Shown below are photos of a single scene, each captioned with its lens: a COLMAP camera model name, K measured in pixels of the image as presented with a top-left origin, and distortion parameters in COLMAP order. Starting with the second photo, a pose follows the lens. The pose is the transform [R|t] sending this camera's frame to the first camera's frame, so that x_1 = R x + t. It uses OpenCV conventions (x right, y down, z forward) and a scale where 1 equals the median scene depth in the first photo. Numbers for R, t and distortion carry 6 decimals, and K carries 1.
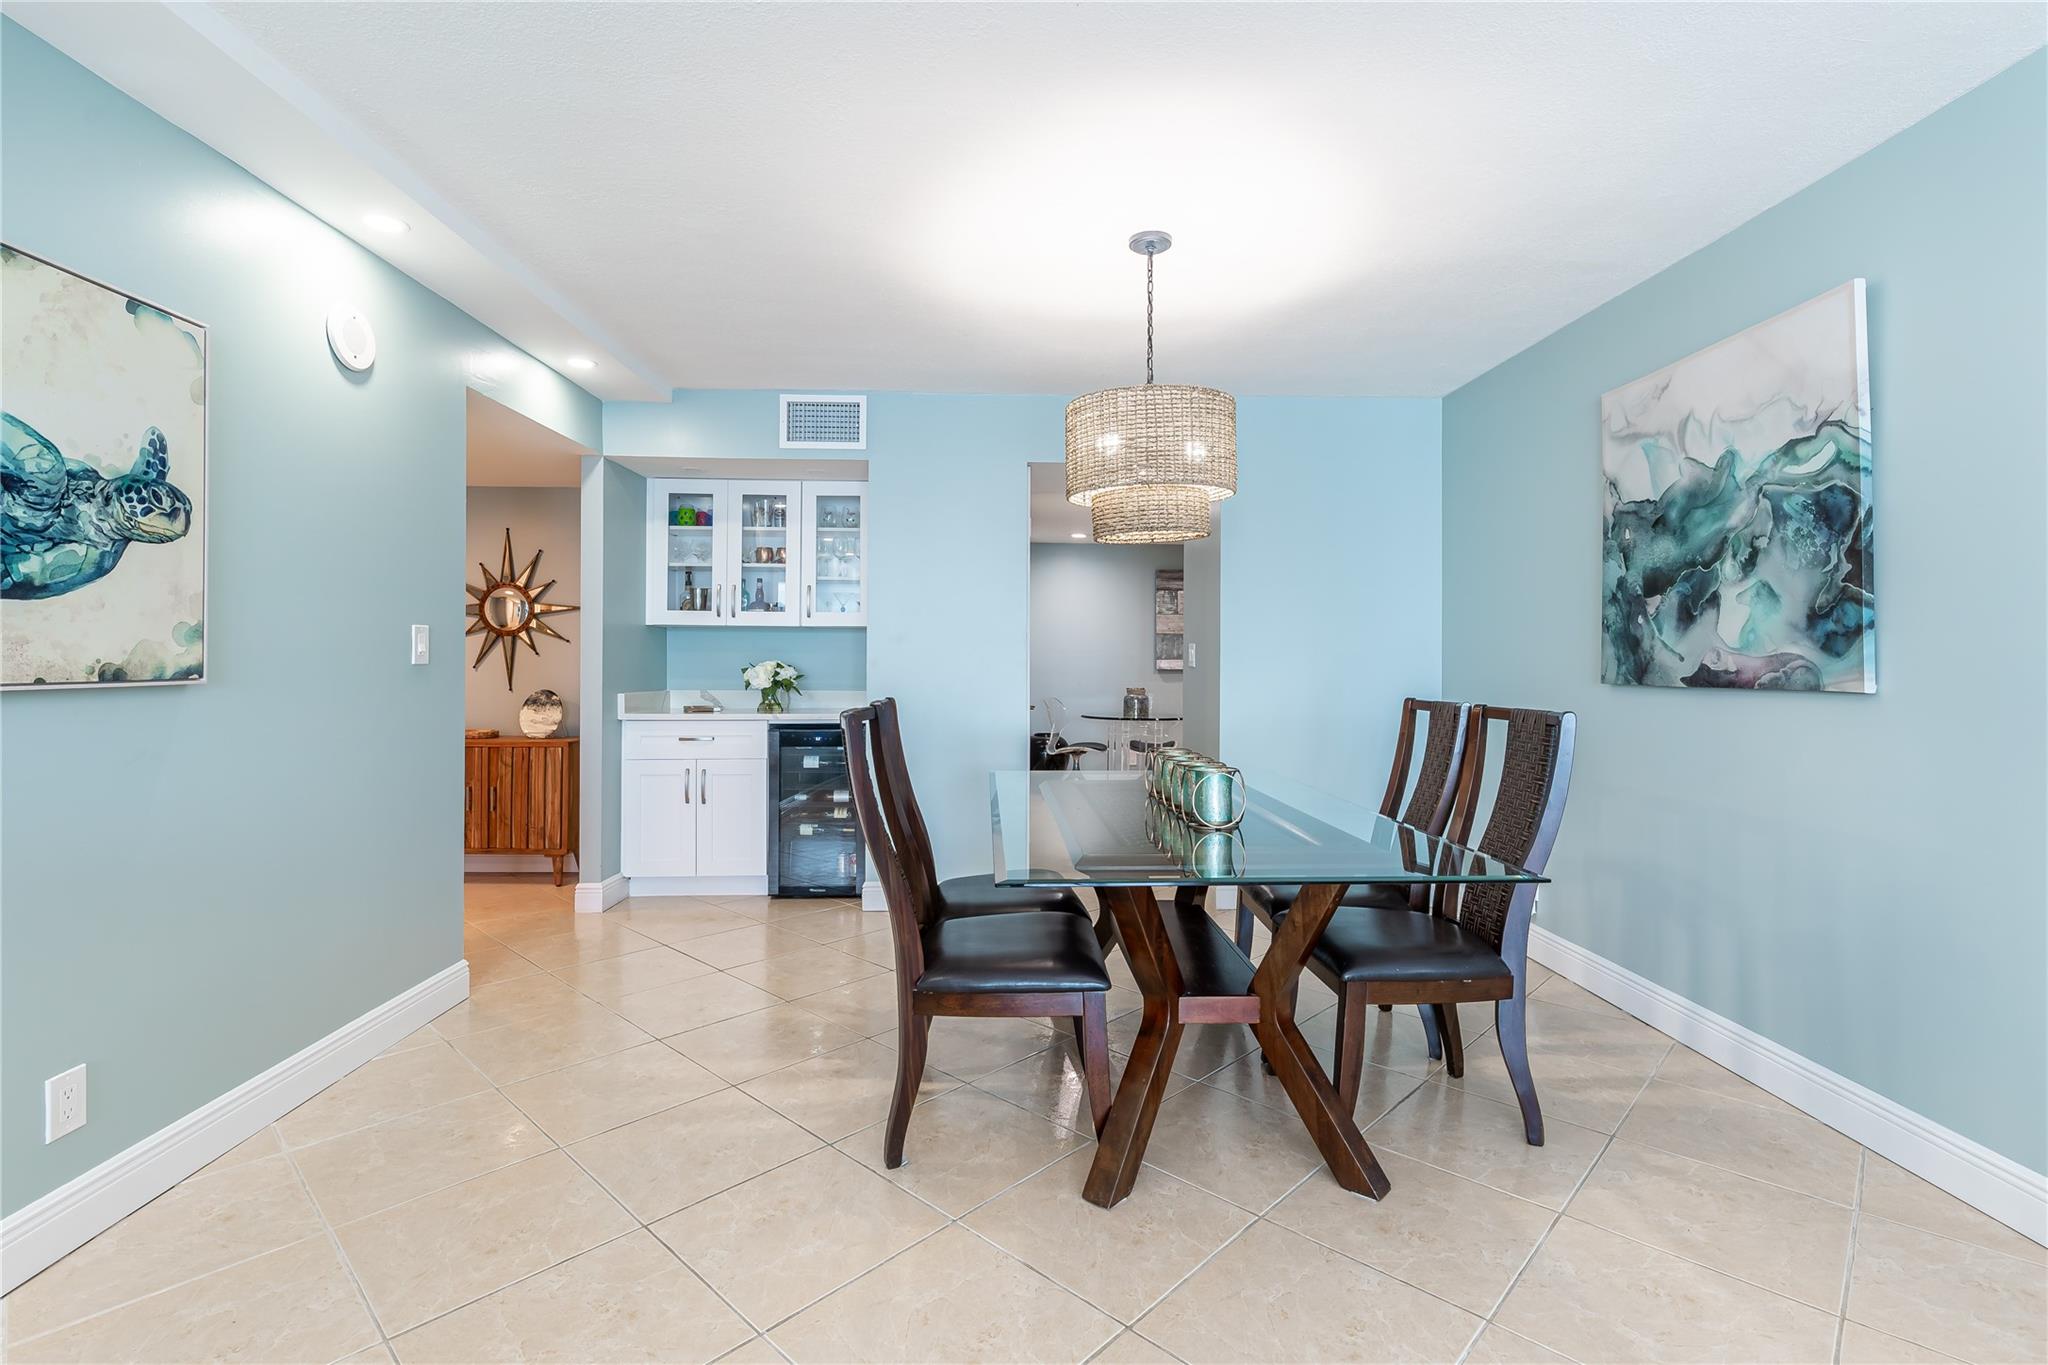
lens RADIAL K [[938.1, 0, 1021.5], [0, 938.1, 668.5], [0, 0, 1]] dist [0.010371, -0.003577]
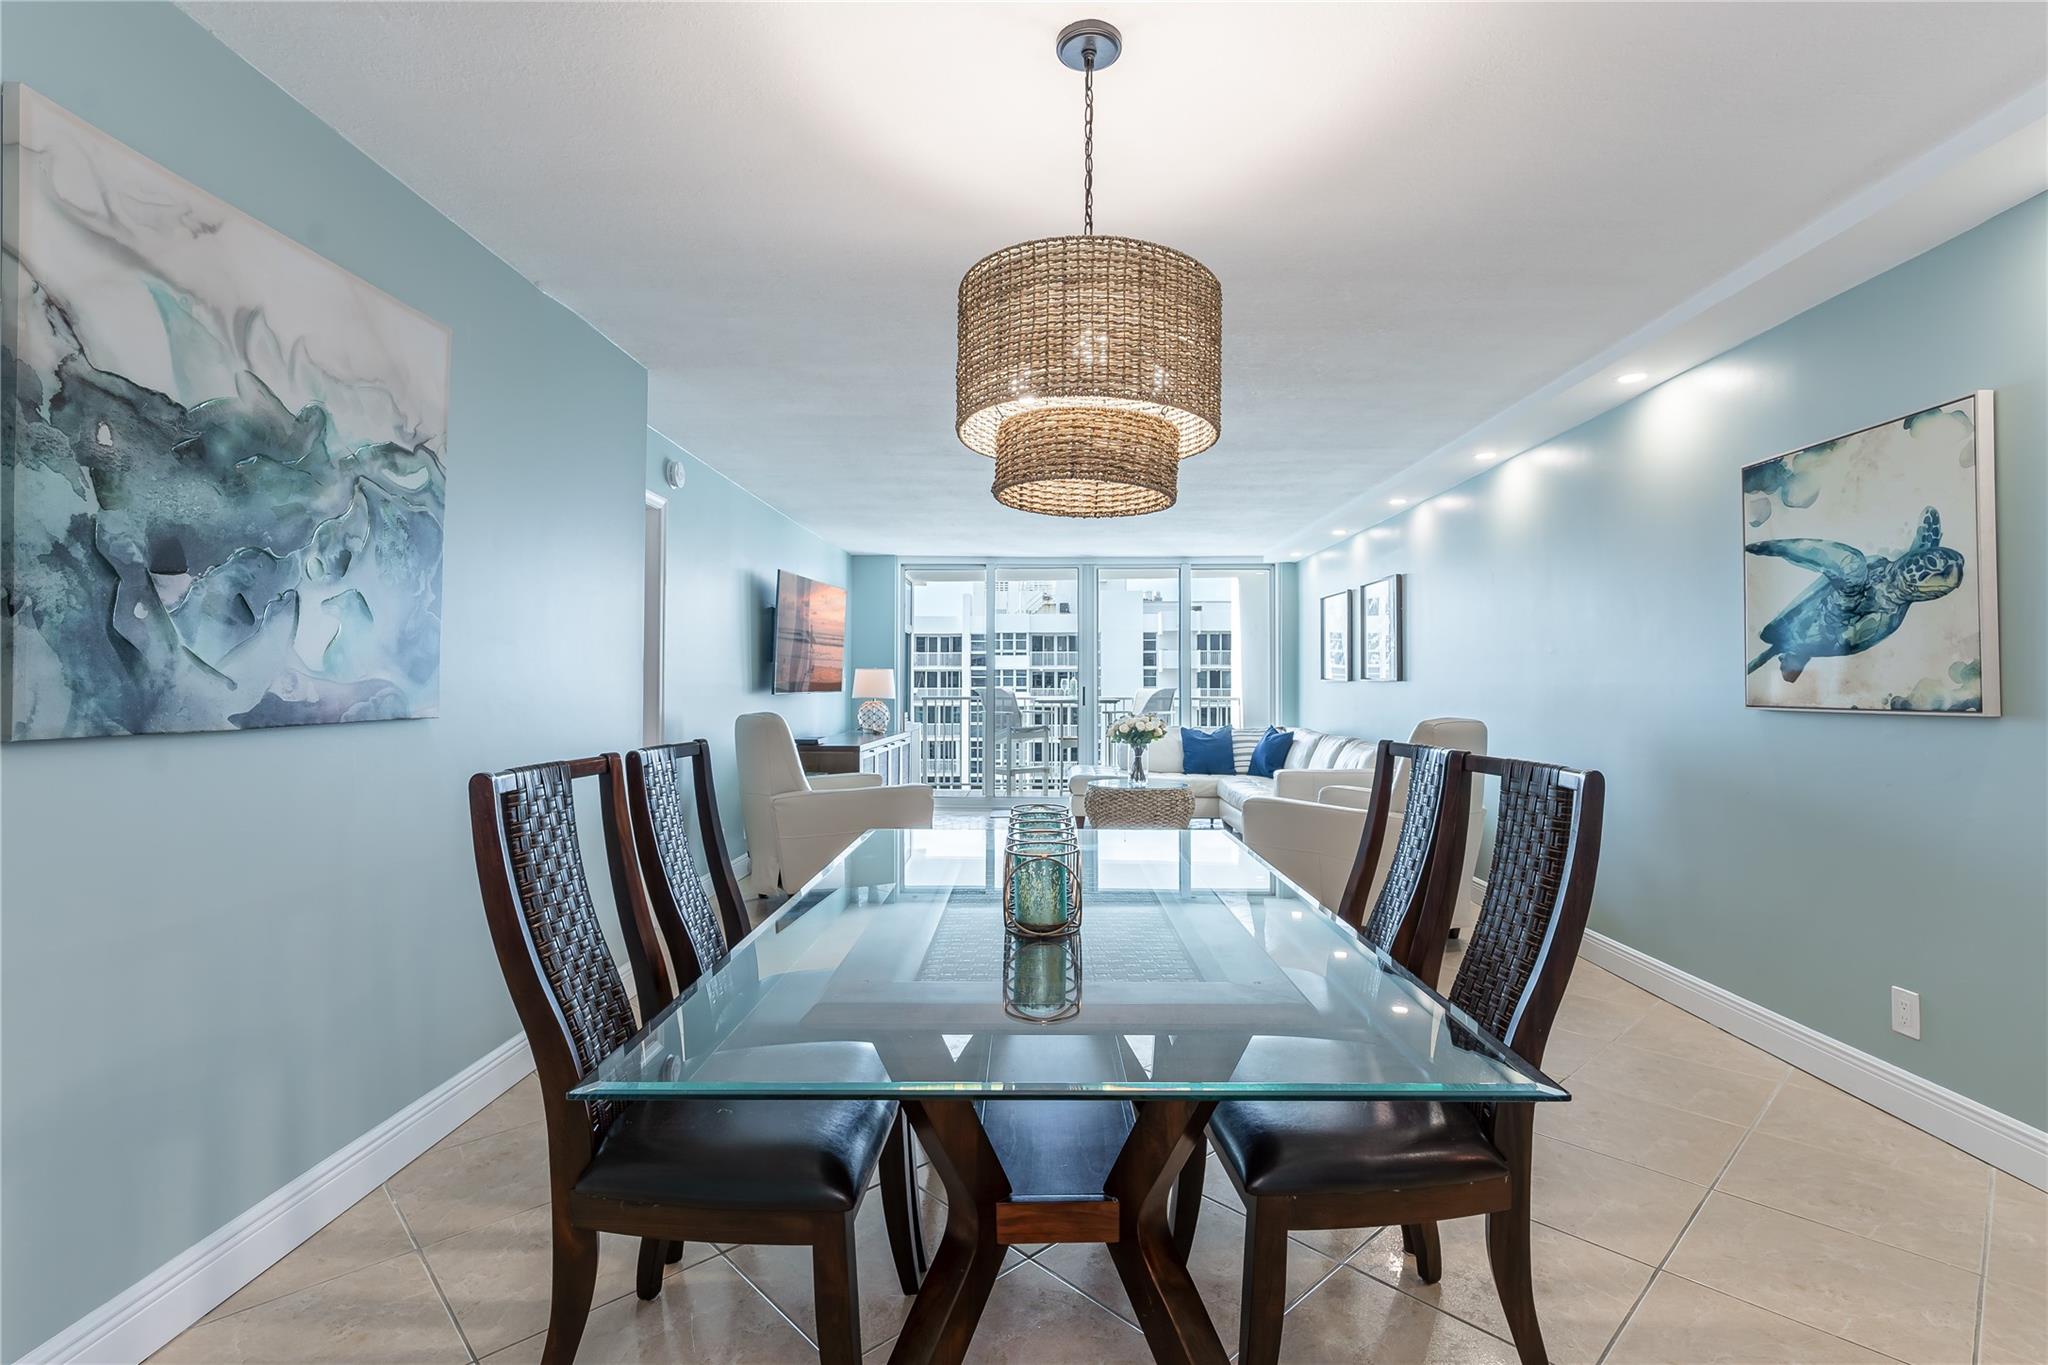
lens RADIAL K [[938.1, 0, 1026.0], [0, 938.1, 671.1], [0, 0, 1]] dist [0.010371, -0.003577]
pose [[-0.998938, -0.004415, 0.045861, 0.169352], [-0.004701, 0.999970, -0.006130, -0.021751], [-0.045833, -0.006339, -0.998929, 1.871977]]
